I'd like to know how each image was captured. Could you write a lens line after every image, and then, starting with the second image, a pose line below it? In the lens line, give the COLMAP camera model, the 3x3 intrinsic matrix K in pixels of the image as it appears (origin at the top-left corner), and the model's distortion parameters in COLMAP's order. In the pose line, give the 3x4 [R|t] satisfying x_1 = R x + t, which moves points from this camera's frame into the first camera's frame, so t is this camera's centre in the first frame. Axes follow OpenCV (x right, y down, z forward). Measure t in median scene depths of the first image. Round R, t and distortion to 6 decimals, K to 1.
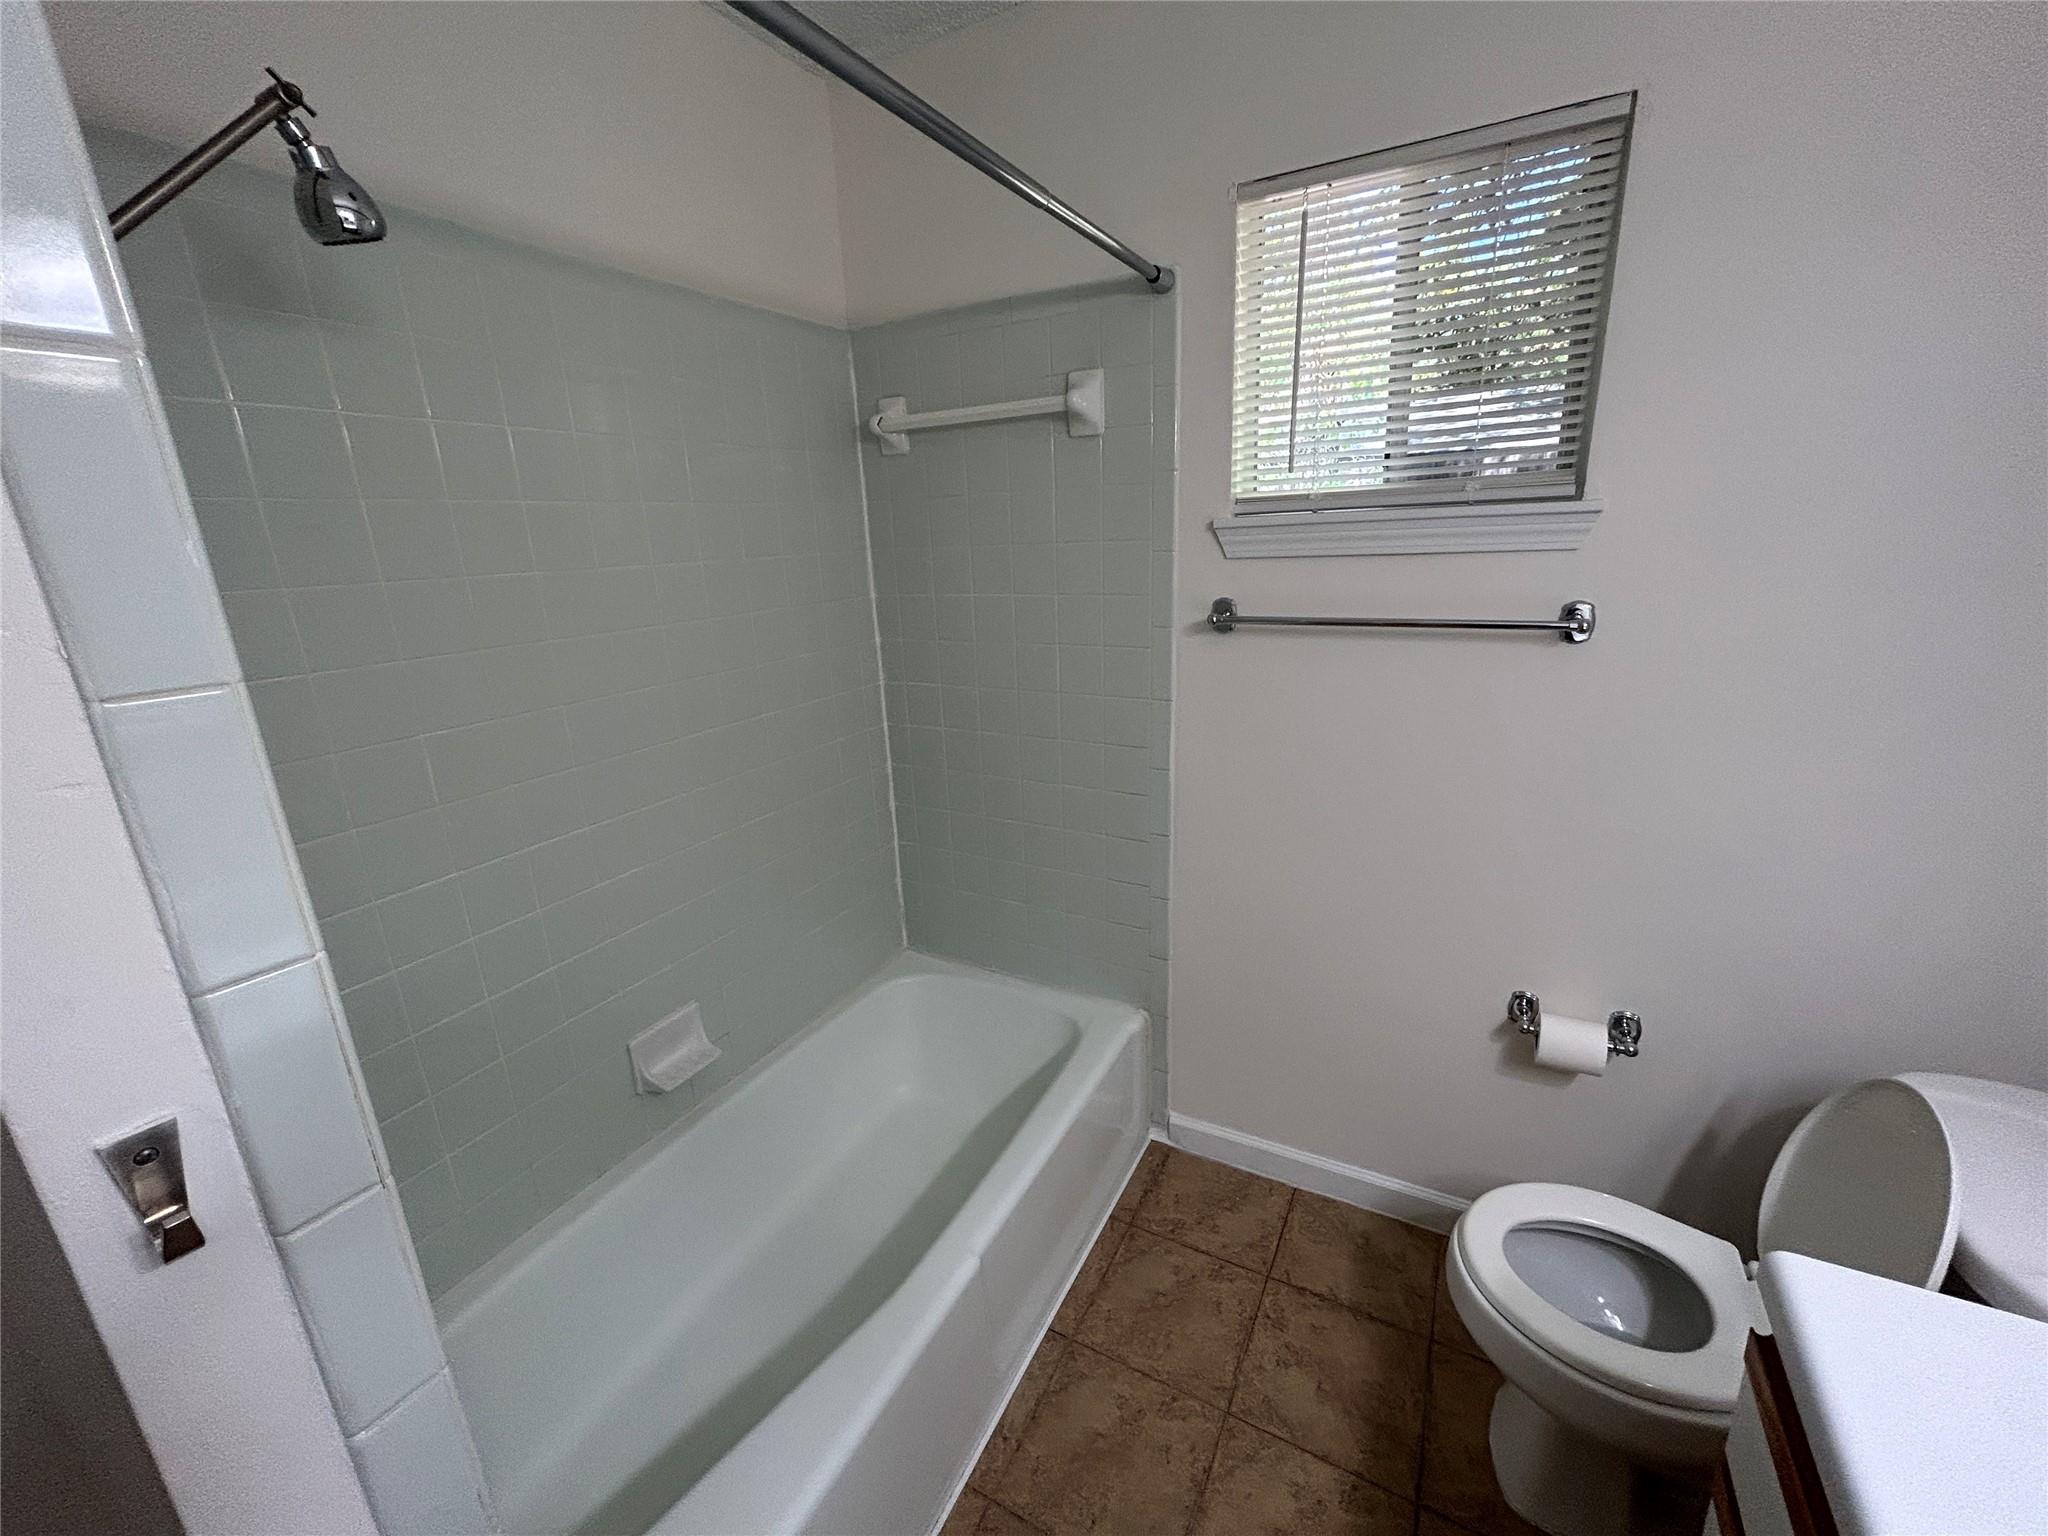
lens RADIAL K [[826.1, 0, 1023.1], [0, 826.1, 757.6], [0, 0, 1]] dist [-0.000948, 0.000976]
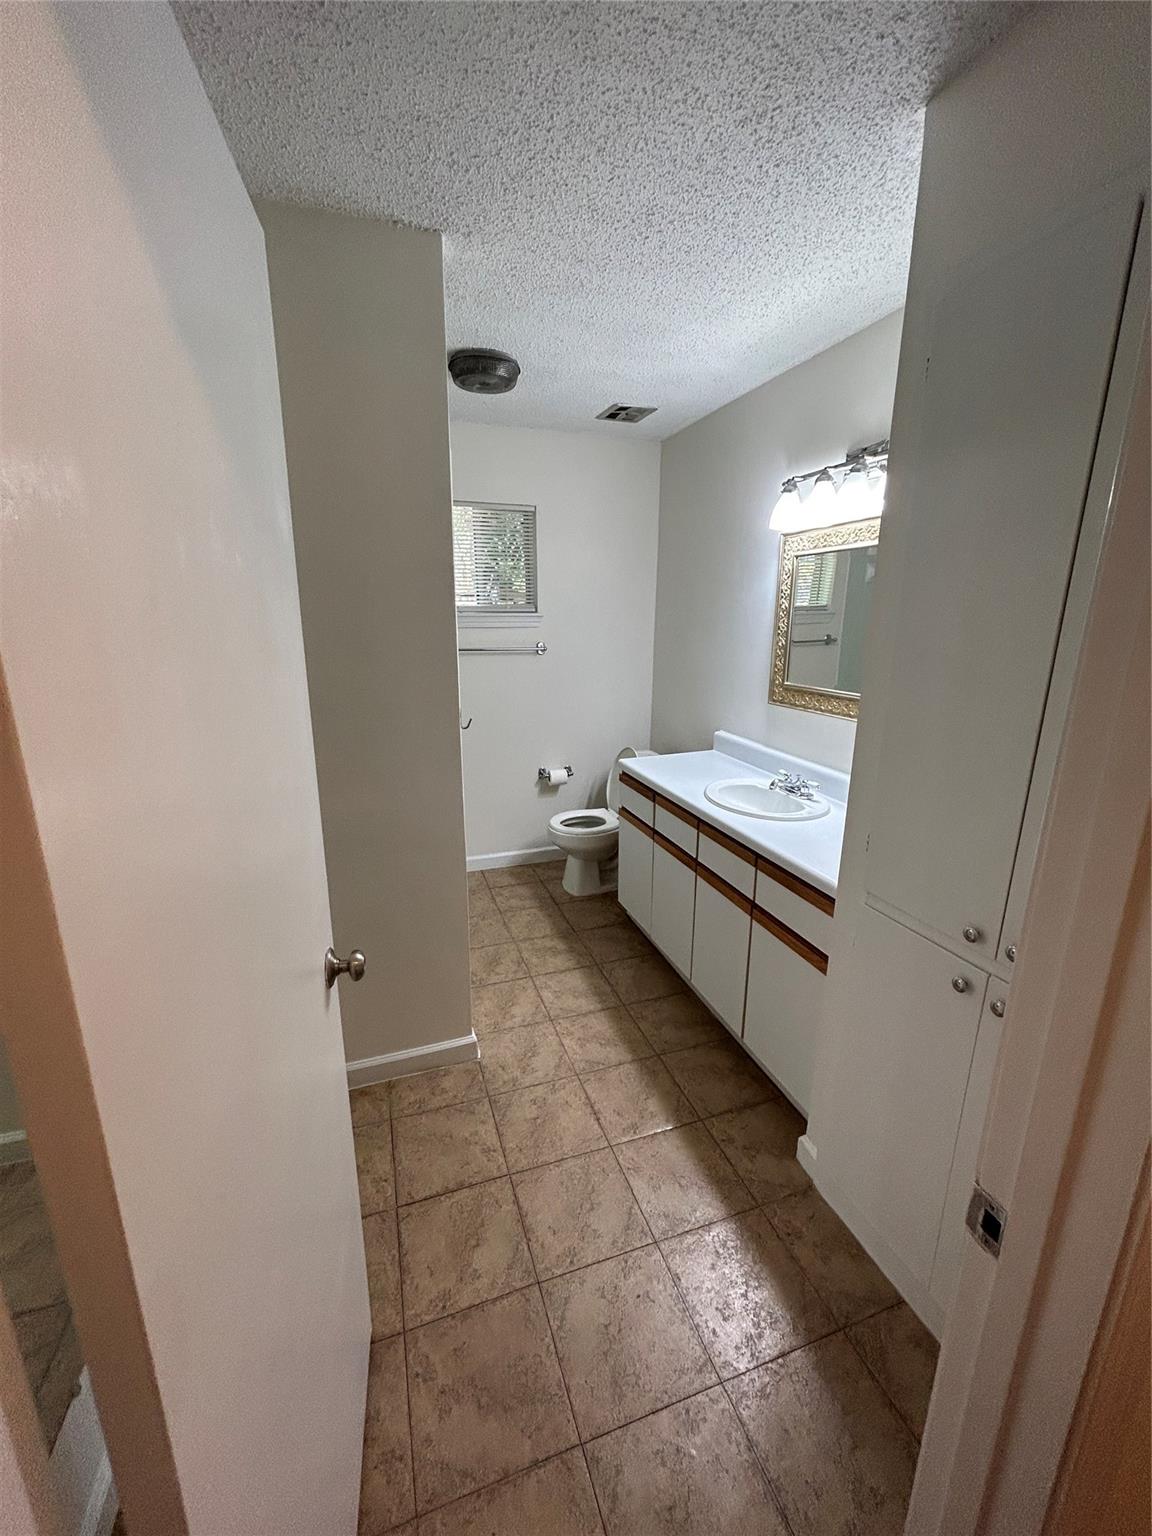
lens RADIAL K [[619.6, 0, 576.8], [0, 619.6, 759.7], [0, 0, 1]] dist [-0.000948, 0.000976]
pose [[0.678779, -0.133857, 0.722039, -1.062340], [0.172672, 0.984771, 0.020238, 0.246181], [-0.713753, 0.110939, 0.691556, -0.769229]]
